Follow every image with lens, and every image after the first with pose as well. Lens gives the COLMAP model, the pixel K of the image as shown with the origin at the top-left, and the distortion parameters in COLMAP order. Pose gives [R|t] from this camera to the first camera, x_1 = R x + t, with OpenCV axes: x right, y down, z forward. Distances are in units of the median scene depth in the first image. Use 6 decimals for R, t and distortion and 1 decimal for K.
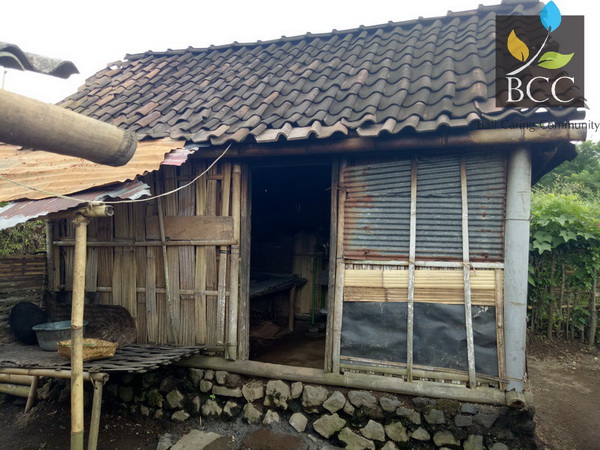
lens RADIAL K [[425.1, 0, 300.2], [0, 425.1, 225.0], [0, 0, 1]] dist [0.007083, -0.000841]
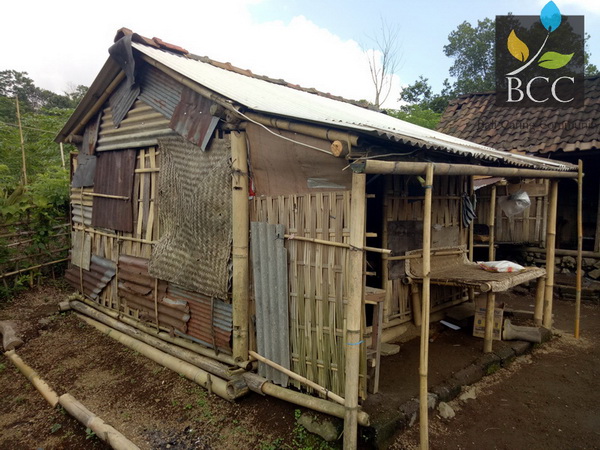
lens RADIAL K [[425.1, 0, 303.2], [0, 425.1, 226.1], [0, 0, 1]] dist [0.007083, -0.000841]
pose [[0.899130, 0.016852, -0.437358, -0.318621], [0.019179, 0.996782, 0.077836, 0.003111], [0.437262, -0.078372, 0.895913, -1.559351]]
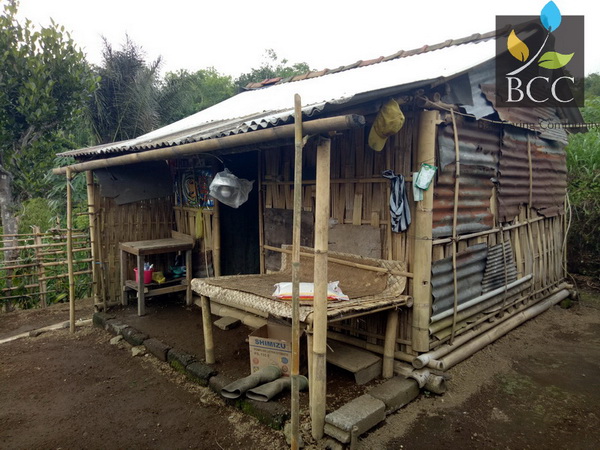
lens RADIAL K [[425.1, 0, 303.5], [0, 425.1, 225.2], [0, 0, 1]] dist [0.007083, -0.000841]
pose [[-0.381649, 0.054231, -0.922715, 0.924808], [0.011989, 0.998484, 0.053726, 0.125465], [0.924229, 0.009442, -0.381721, 1.415000]]
